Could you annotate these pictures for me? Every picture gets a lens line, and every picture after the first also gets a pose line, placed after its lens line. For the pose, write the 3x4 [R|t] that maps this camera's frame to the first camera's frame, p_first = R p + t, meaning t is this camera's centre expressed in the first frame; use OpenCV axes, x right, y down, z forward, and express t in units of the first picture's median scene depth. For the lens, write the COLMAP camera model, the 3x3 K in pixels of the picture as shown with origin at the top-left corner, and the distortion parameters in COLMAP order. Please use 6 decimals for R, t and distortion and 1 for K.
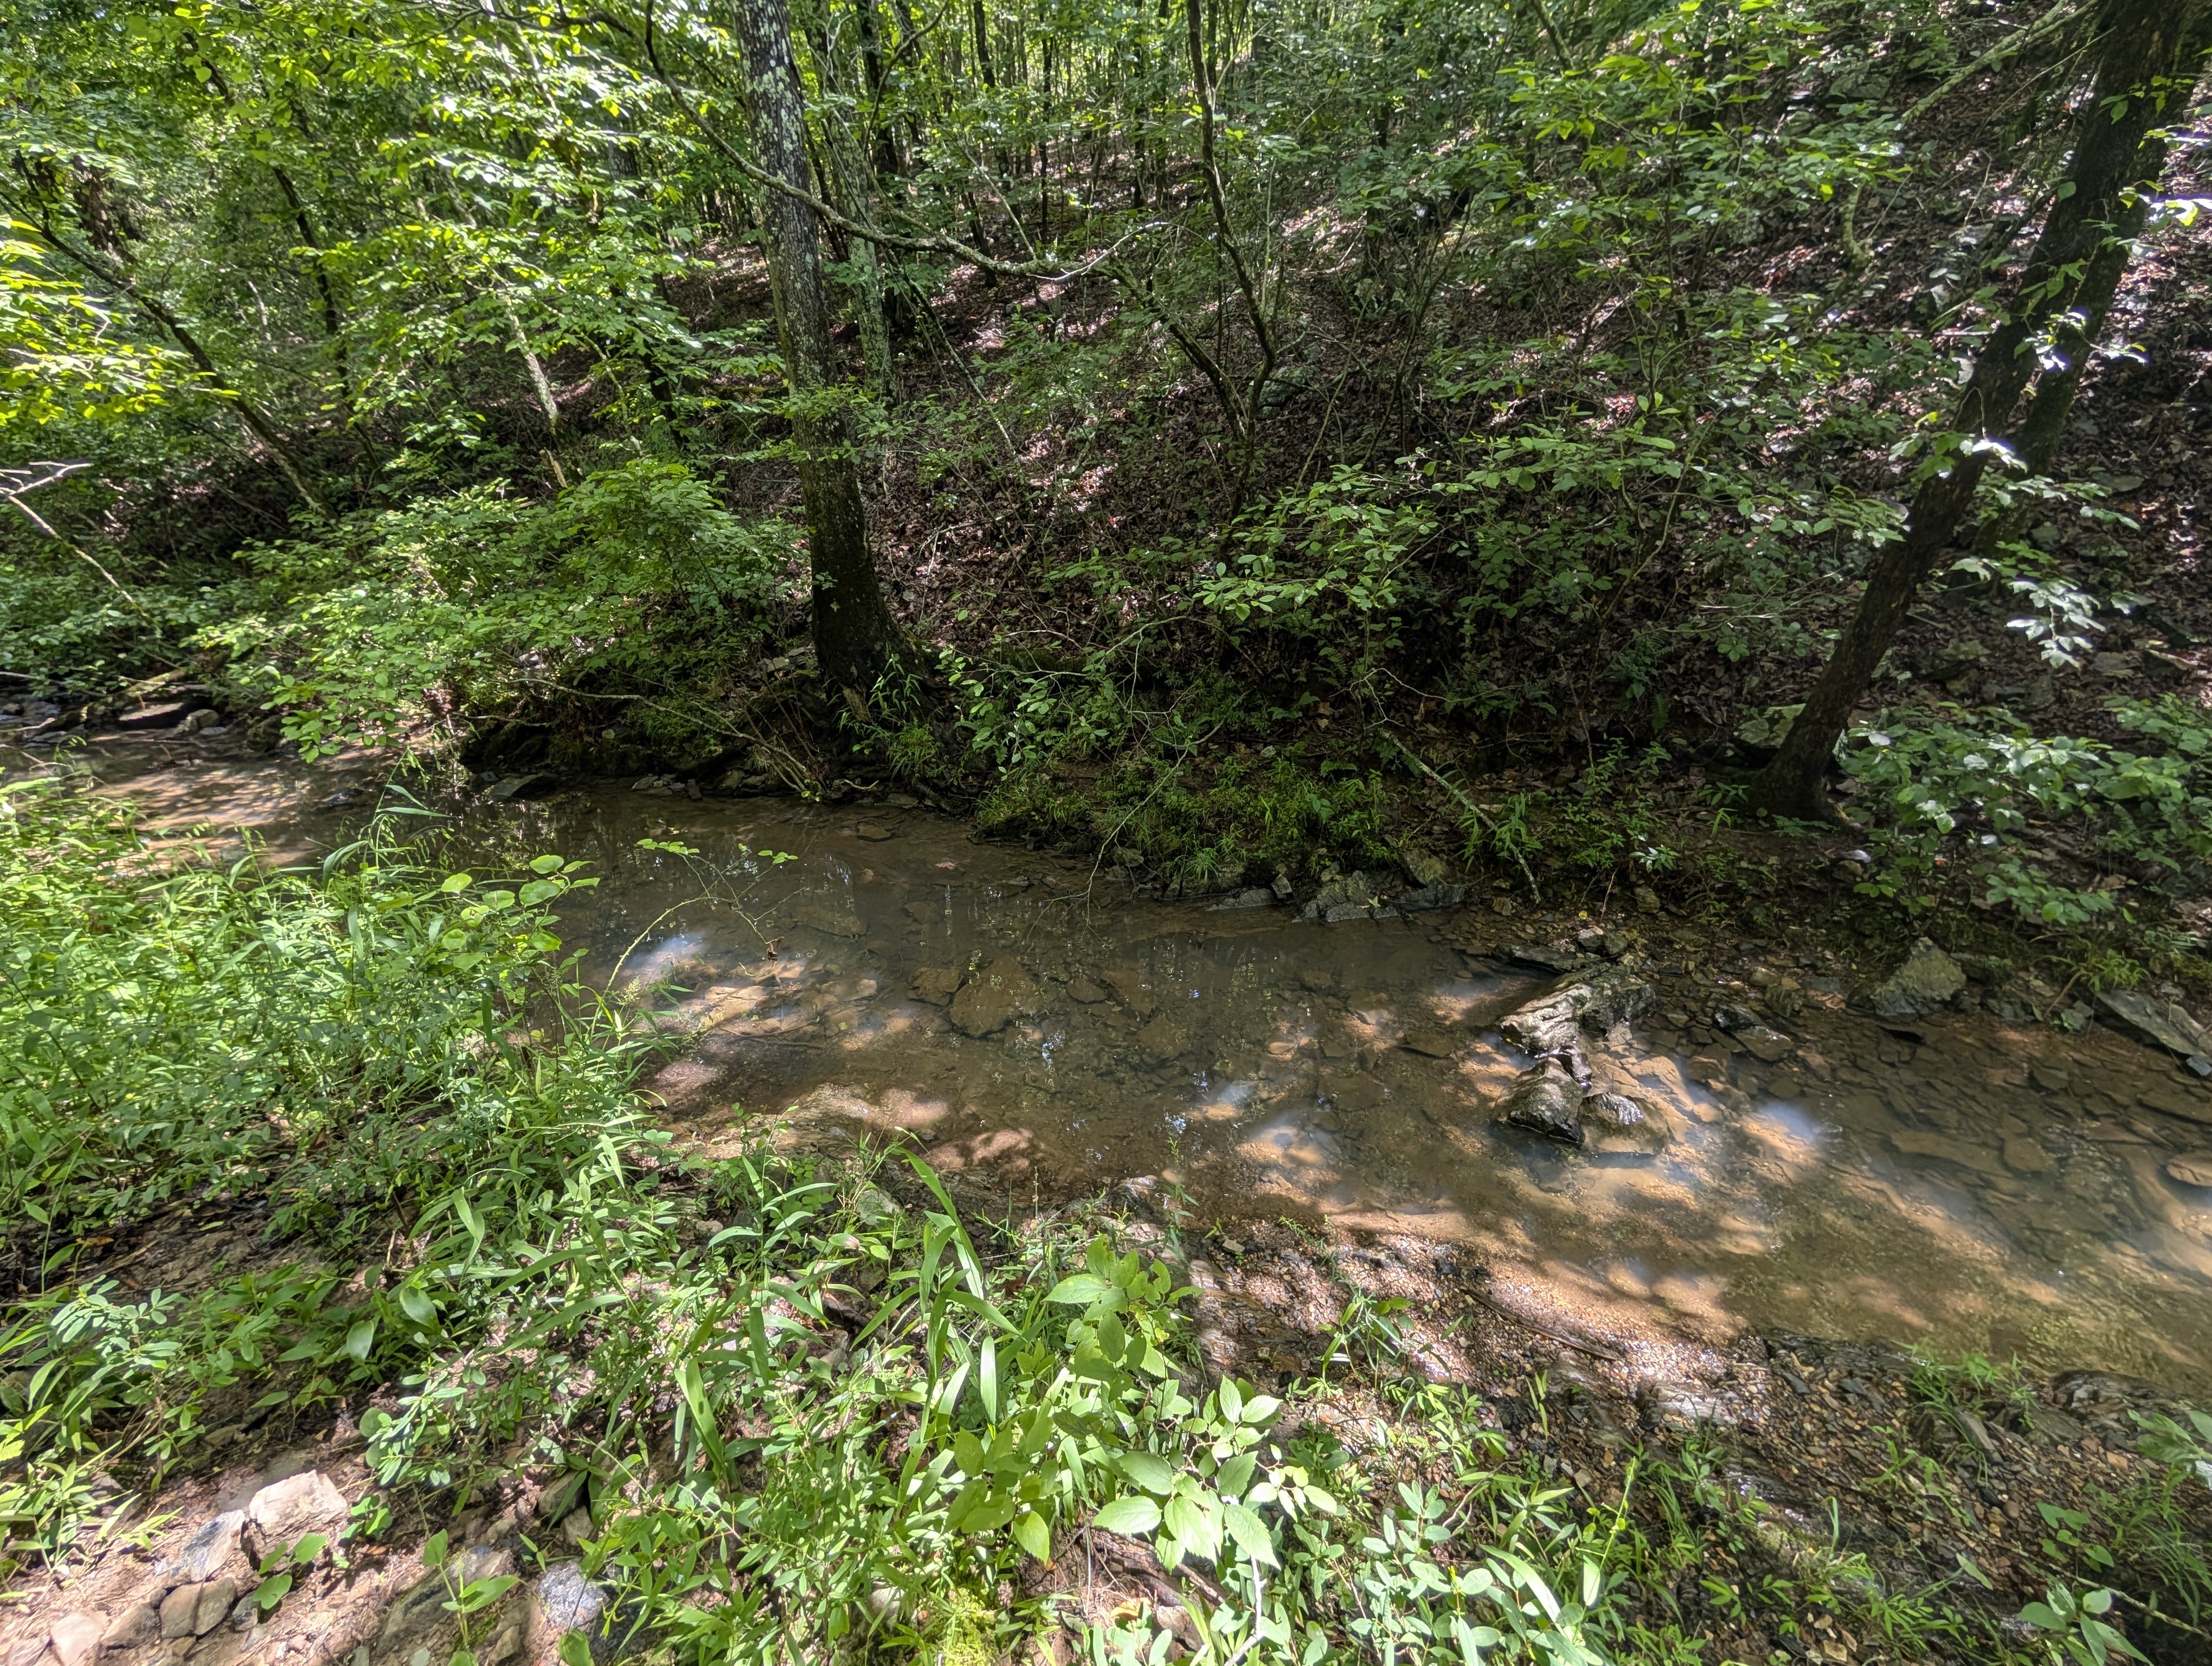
lens RADIAL K [[843.2, 0, 1109.6], [0, 843.2, 831.0], [0, 0, 1]] dist [0.001370, 0.000507]
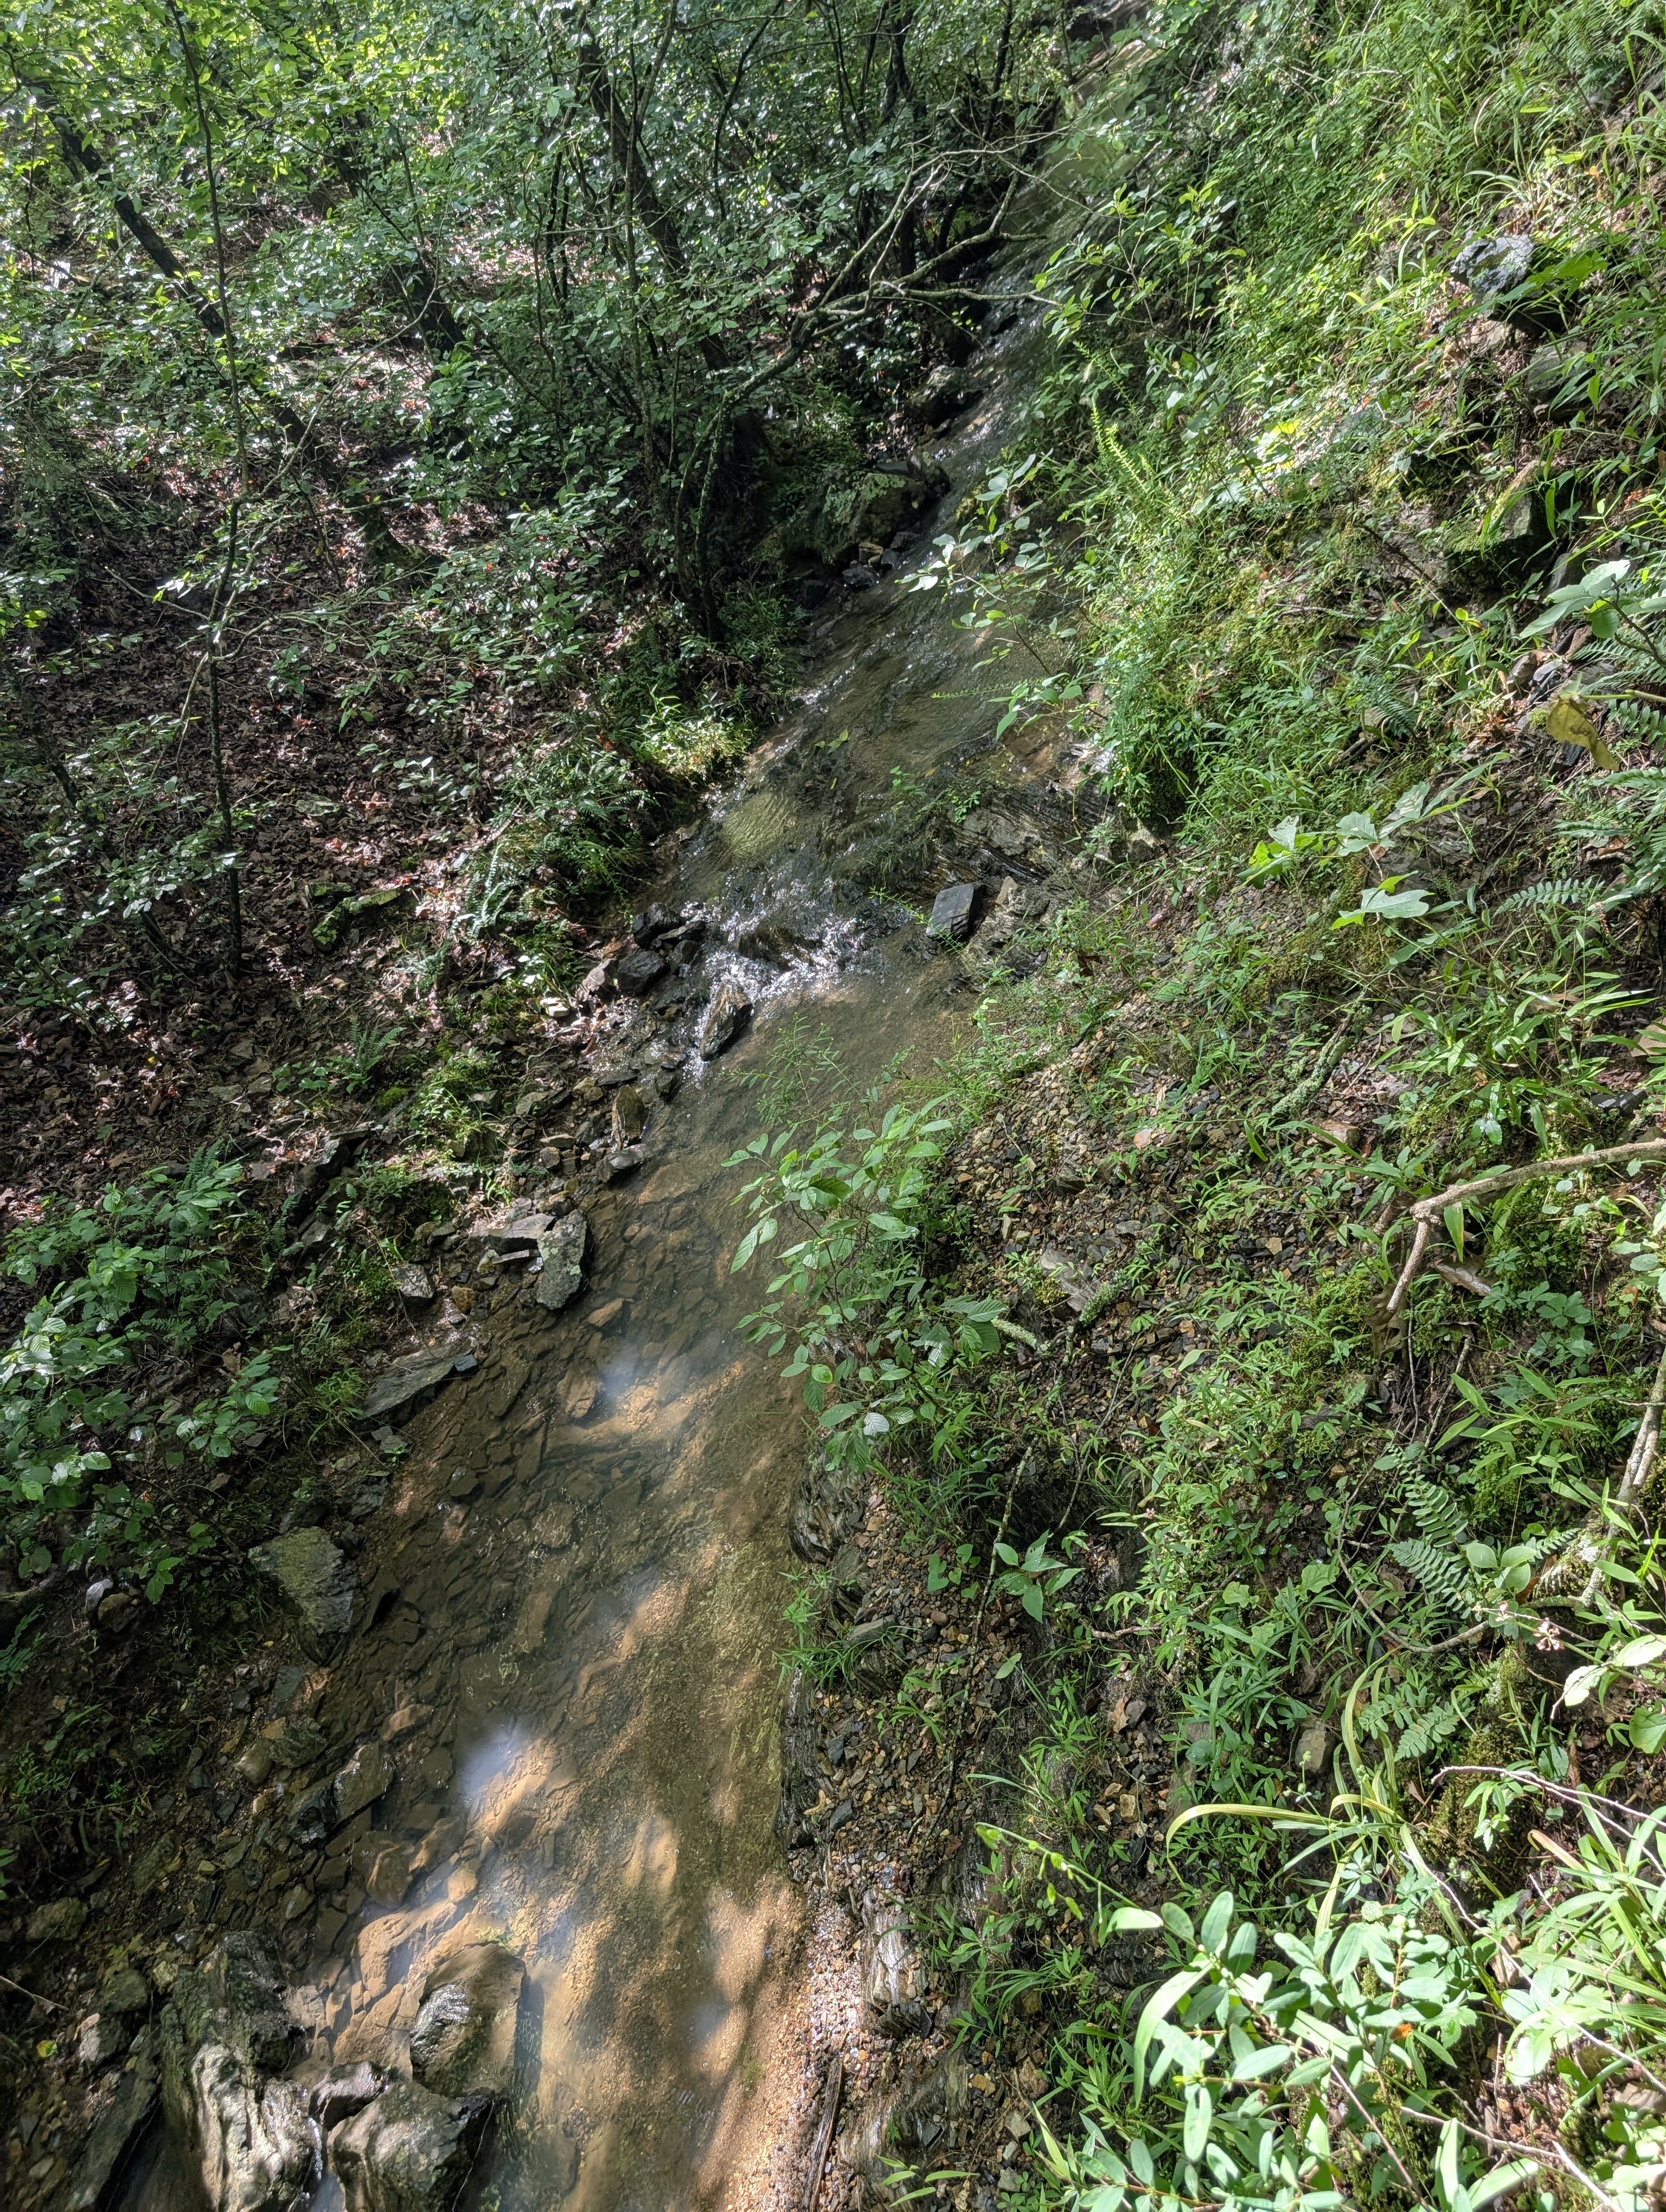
lens RADIAL K [[1622.7, 0, 833.0], [0, 1622.7, 1106.0], [0, 0, 1]] dist [-0.003097, -0.000643]
pose [[-0.112051, -0.435124, 0.893371, -0.109028], [0.871185, 0.389443, 0.298950, 0.005903], [-0.477997, 0.811789, 0.335435, 0.046944]]
